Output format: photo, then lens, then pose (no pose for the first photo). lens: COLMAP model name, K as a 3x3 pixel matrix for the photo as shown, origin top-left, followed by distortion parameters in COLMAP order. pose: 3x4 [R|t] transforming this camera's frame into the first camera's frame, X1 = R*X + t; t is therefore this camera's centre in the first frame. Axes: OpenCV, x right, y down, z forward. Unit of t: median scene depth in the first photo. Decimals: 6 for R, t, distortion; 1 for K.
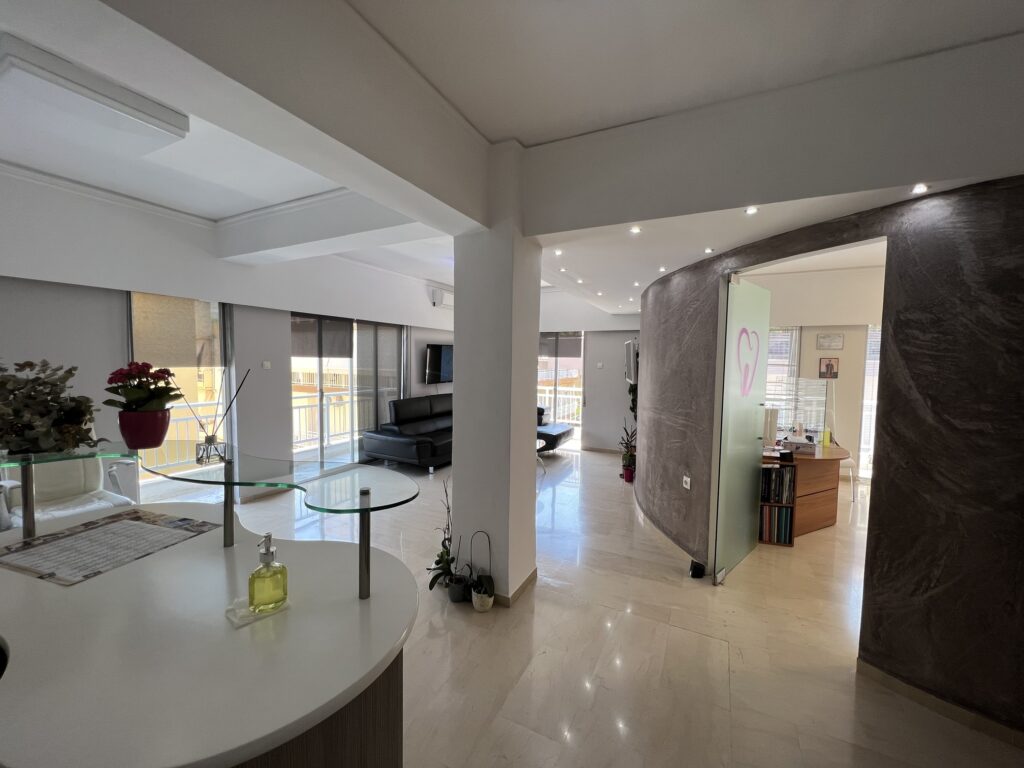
lens RADIAL K [[413.3, 0, 514.0], [0, 413.3, 385.4], [0, 0, 1]] dist [0.001351, 0.000019]
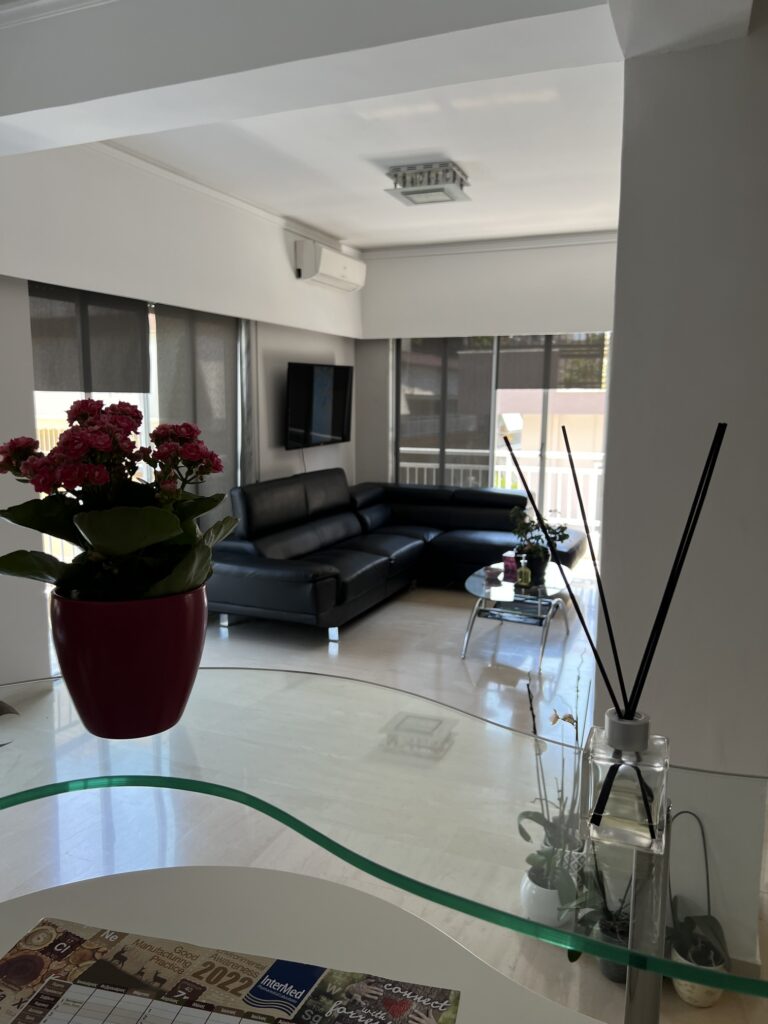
lens RADIAL K [[772.4, 0, 377.4], [0, 772.4, 513.8], [0, 0, 1]] dist [0.058054, -0.054916]
pose [[0.997019, -0.019444, 0.074665, -0.195720], [0.012724, 0.995911, 0.089439, -0.007544], [-0.076098, -0.088223, 0.993190, 0.126310]]
